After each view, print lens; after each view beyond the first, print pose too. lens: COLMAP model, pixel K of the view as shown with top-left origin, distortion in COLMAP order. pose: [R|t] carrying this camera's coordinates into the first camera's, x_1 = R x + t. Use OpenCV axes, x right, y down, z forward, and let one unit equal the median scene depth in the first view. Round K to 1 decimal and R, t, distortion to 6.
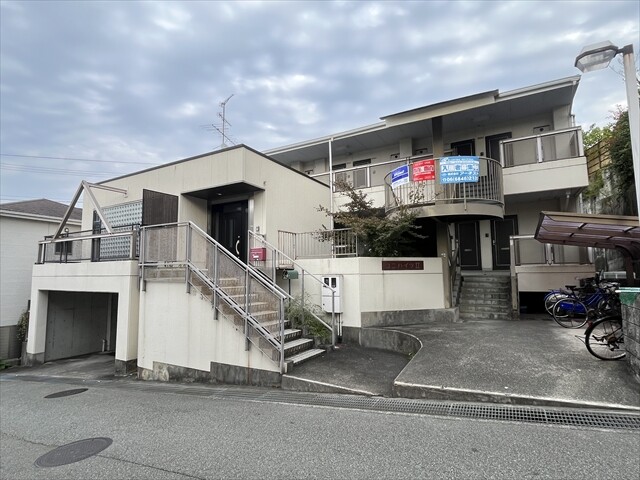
lens RADIAL K [[334.6, 0, 320.0], [0, 334.6, 240.0], [0, 0, 1]] dist [-0.003729, -0.000250]
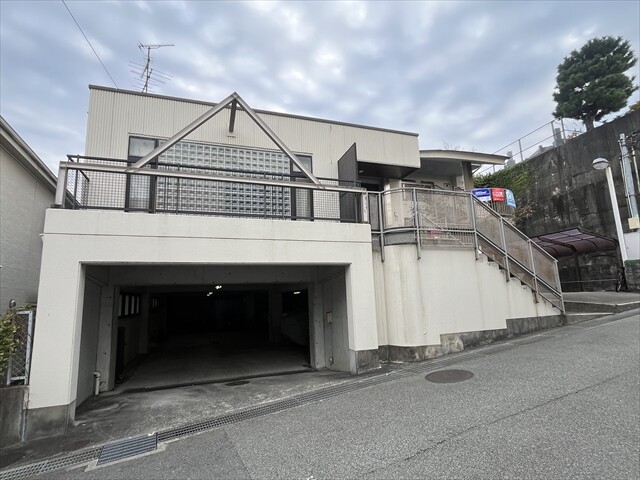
lens RADIAL K [[334.6, 0, 320.0], [0, 334.6, 240.0], [0, 0, 1]] dist [-0.003729, -0.000250]
pose [[0.668677, 0.112404, 0.735008, -1.739167], [-0.043000, 0.992699, -0.112694, 0.271688], [-0.742309, 0.043750, 0.668628, 0.755793]]
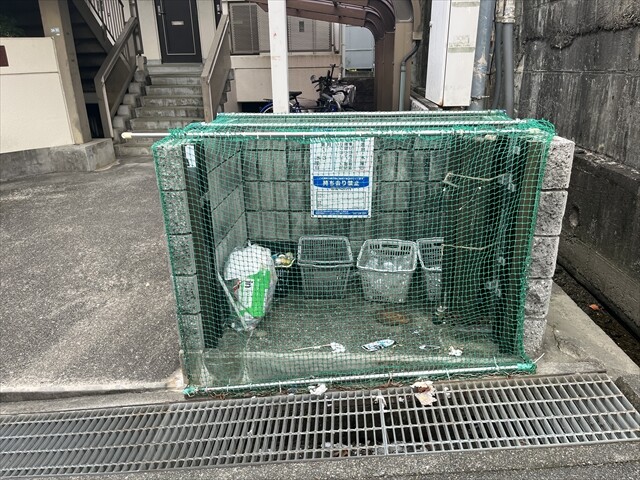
lens RADIAL K [[485.7, 0, 320.0], [0, 485.7, 240.0], [0, 0, 1]] dist [0.005440, -0.001766]
pose [[0.892854, -0.162103, 0.420160, 0.280352], [-0.035666, 0.904588, 0.424793, 0.004179], [-0.448932, -0.394263, 0.801883, 0.128689]]
